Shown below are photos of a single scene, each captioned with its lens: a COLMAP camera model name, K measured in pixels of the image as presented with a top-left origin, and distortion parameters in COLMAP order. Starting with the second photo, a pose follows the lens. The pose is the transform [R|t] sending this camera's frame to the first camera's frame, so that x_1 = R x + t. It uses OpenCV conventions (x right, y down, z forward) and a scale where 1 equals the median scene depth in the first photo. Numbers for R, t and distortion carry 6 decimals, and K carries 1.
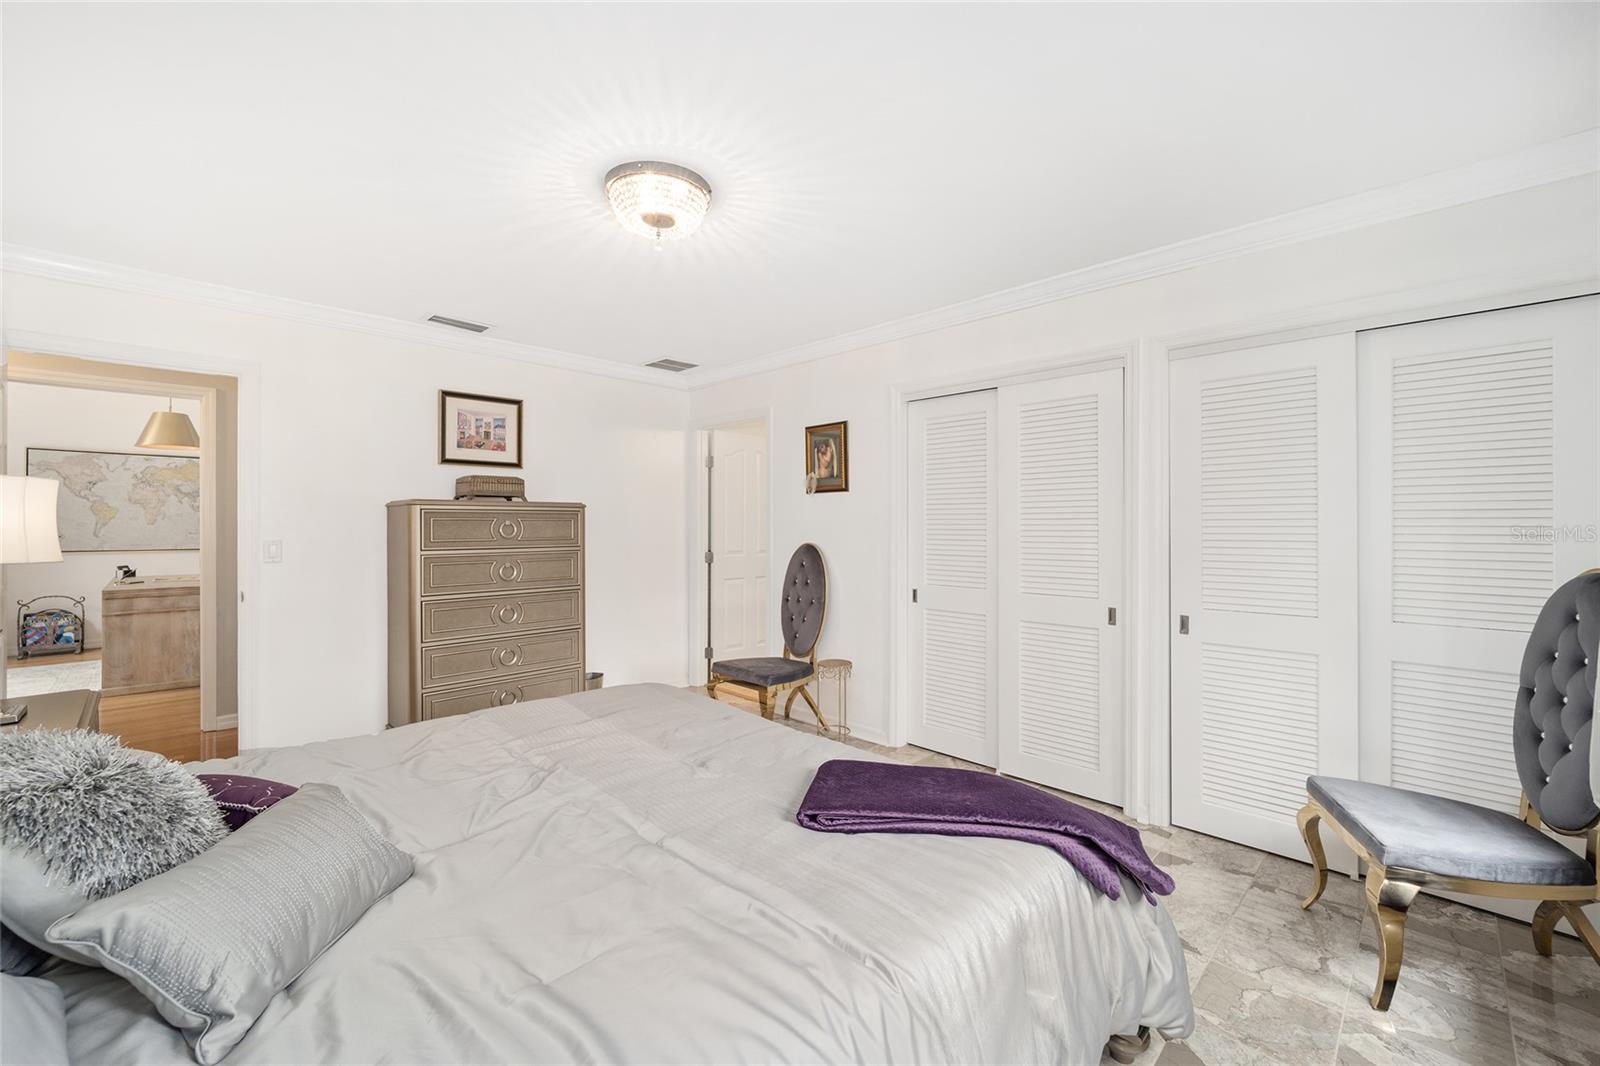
lens RADIAL K [[654.4, 0, 794.0], [0, 654.4, 520.0], [0, 0, 1]] dist [-0.005559, -0.000435]
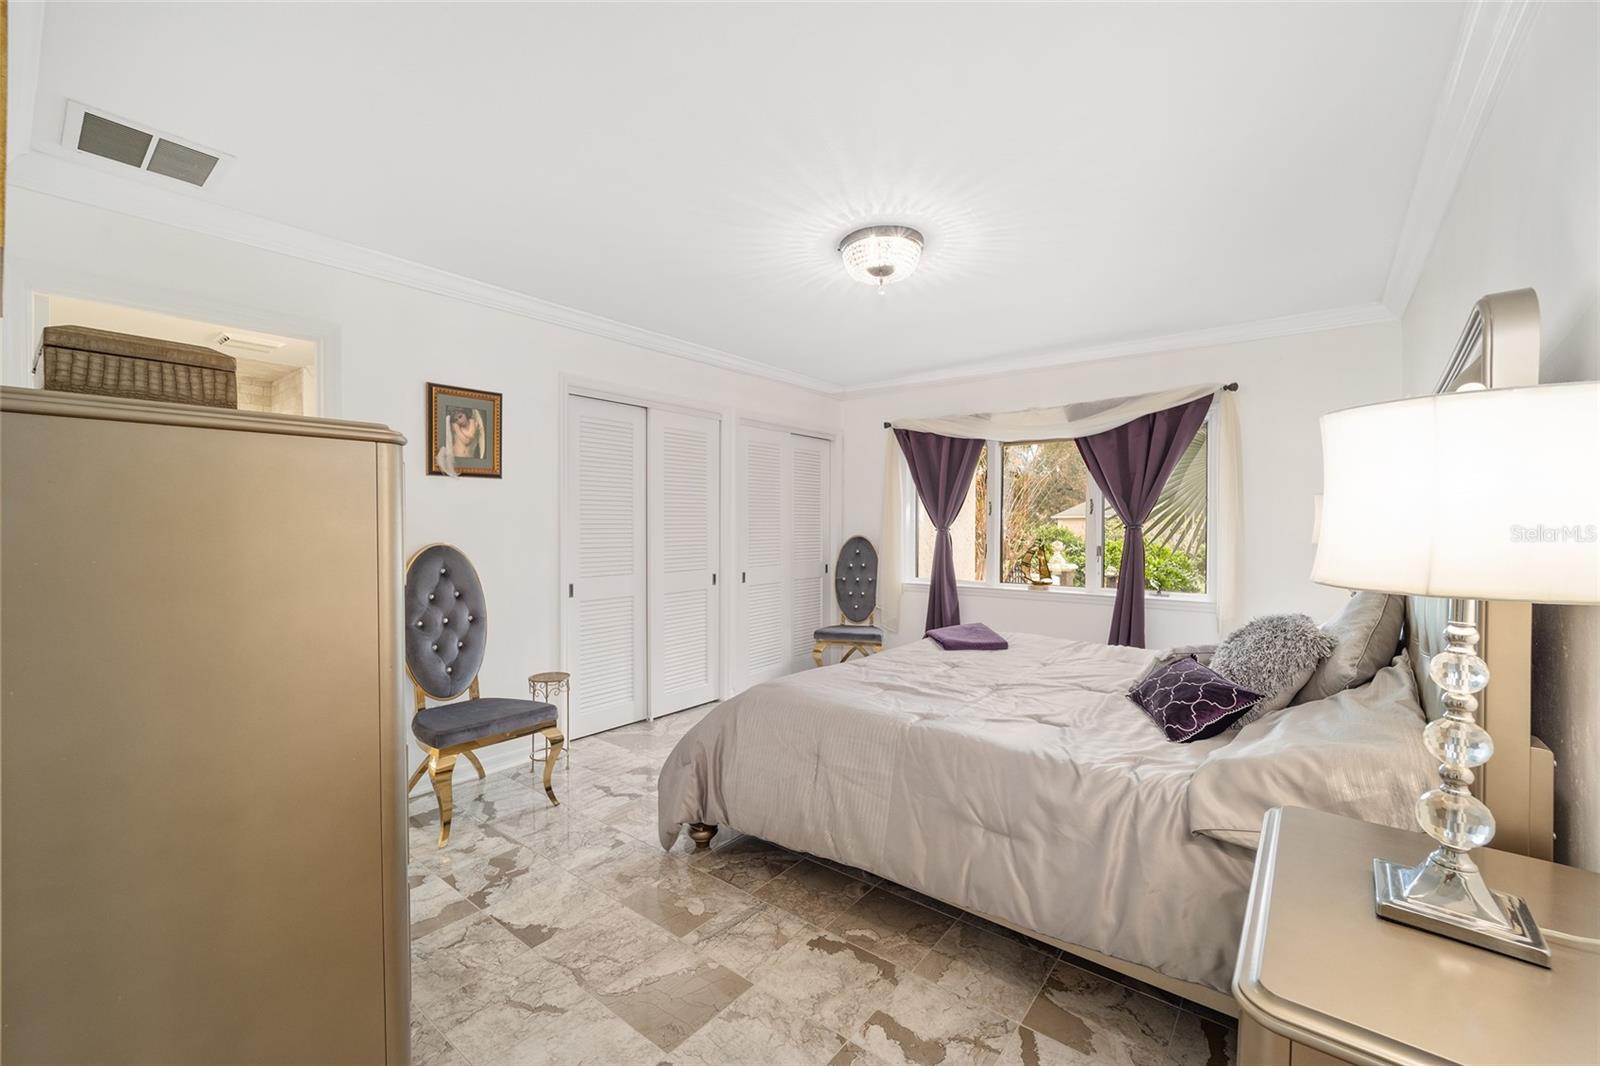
lens RADIAL K [[654.4, 0, 794.0], [0, 654.4, 520.0], [0, 0, 1]] dist [-0.005559, -0.000435]
pose [[-0.121322, 0.009197, 0.992571, -0.770156], [-0.002044, 0.999953, -0.009515, 0.015448], [-0.992611, -0.003183, -0.121297, 0.715880]]
